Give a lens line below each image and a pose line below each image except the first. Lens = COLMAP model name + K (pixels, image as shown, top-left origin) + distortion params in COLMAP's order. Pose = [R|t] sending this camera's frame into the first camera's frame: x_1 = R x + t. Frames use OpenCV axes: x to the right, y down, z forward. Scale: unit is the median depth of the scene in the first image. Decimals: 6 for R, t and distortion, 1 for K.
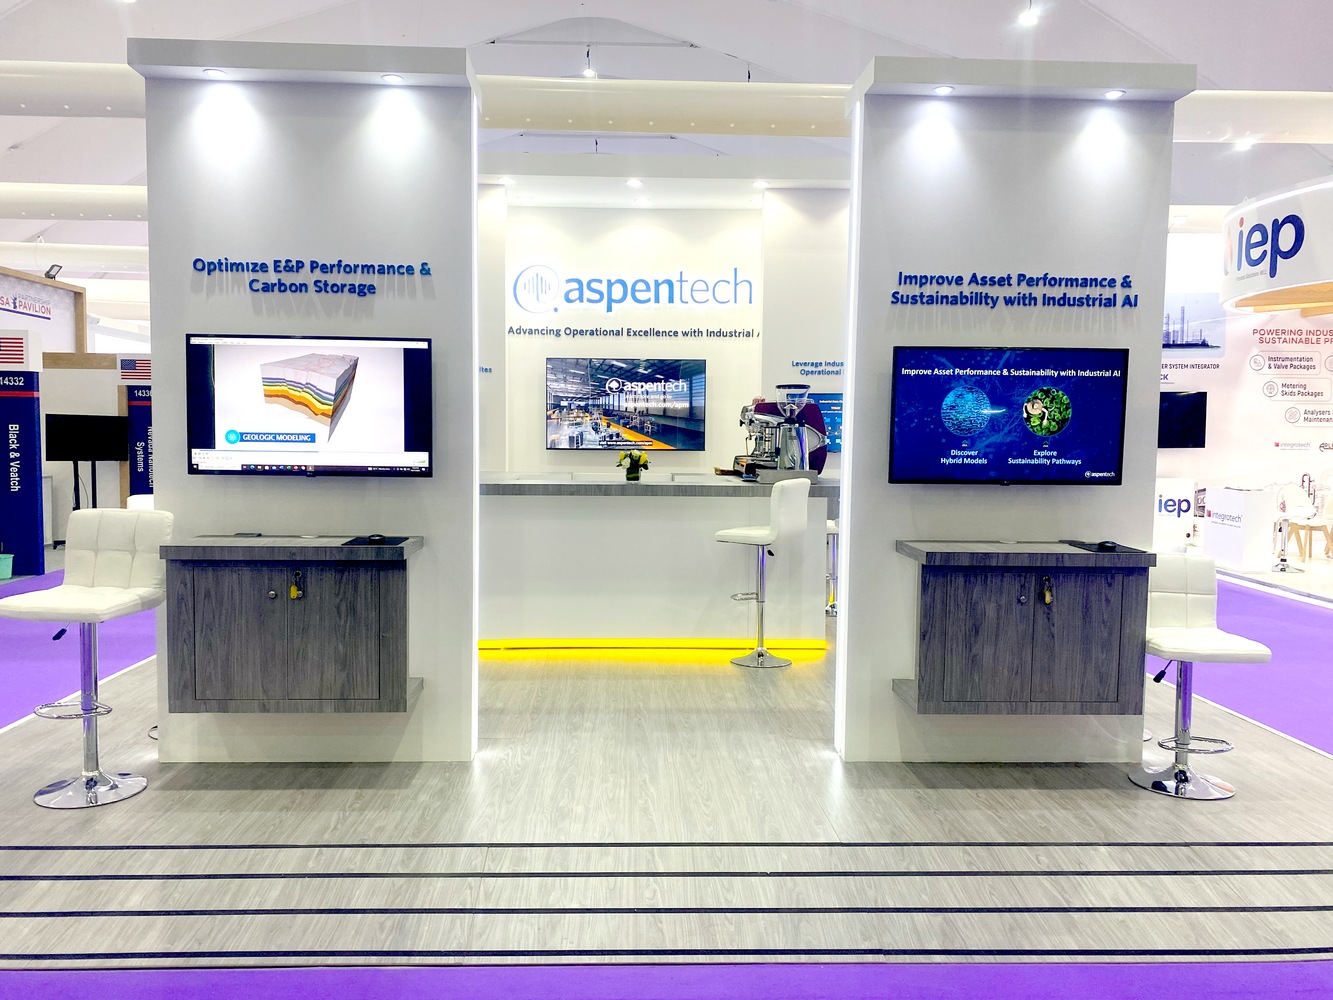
lens RADIAL K [[993.4, 0, 660.6], [0, 993.4, 503.3], [0, 0, 1]] dist [0.032444, -0.006612]
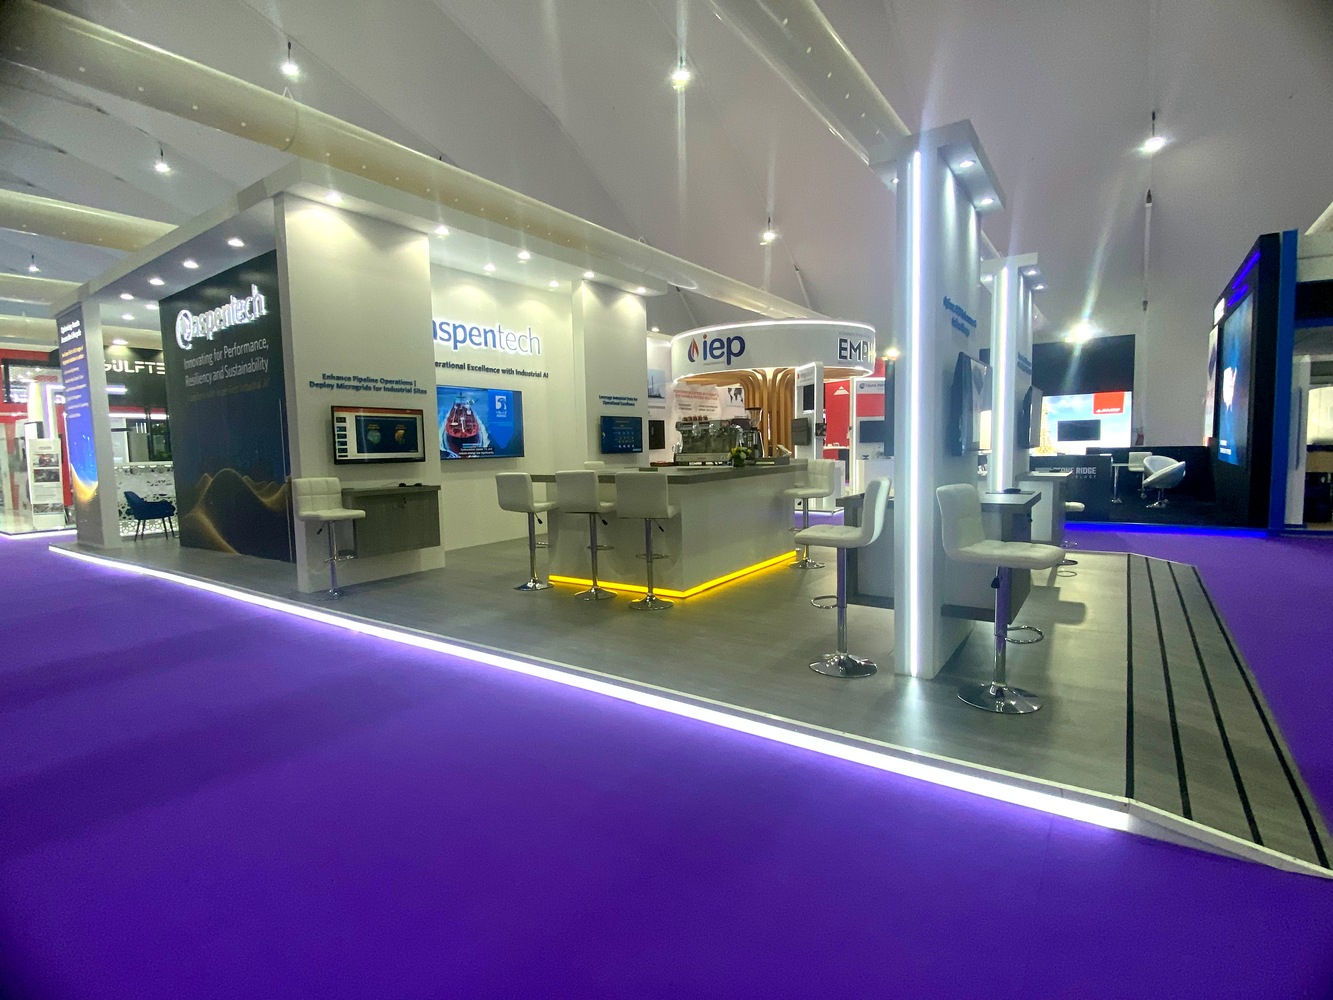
lens RADIAL K [[642.1, 0, 674.0], [0, 642.1, 496.9], [0, 0, 1]] dist [0.011410, -0.006284]
pose [[0.596029, -0.086141, 0.798329, -0.551559], [0.089323, 0.995171, 0.040693, -0.016413], [-0.797979, 0.047055, 0.600845, 0.303477]]
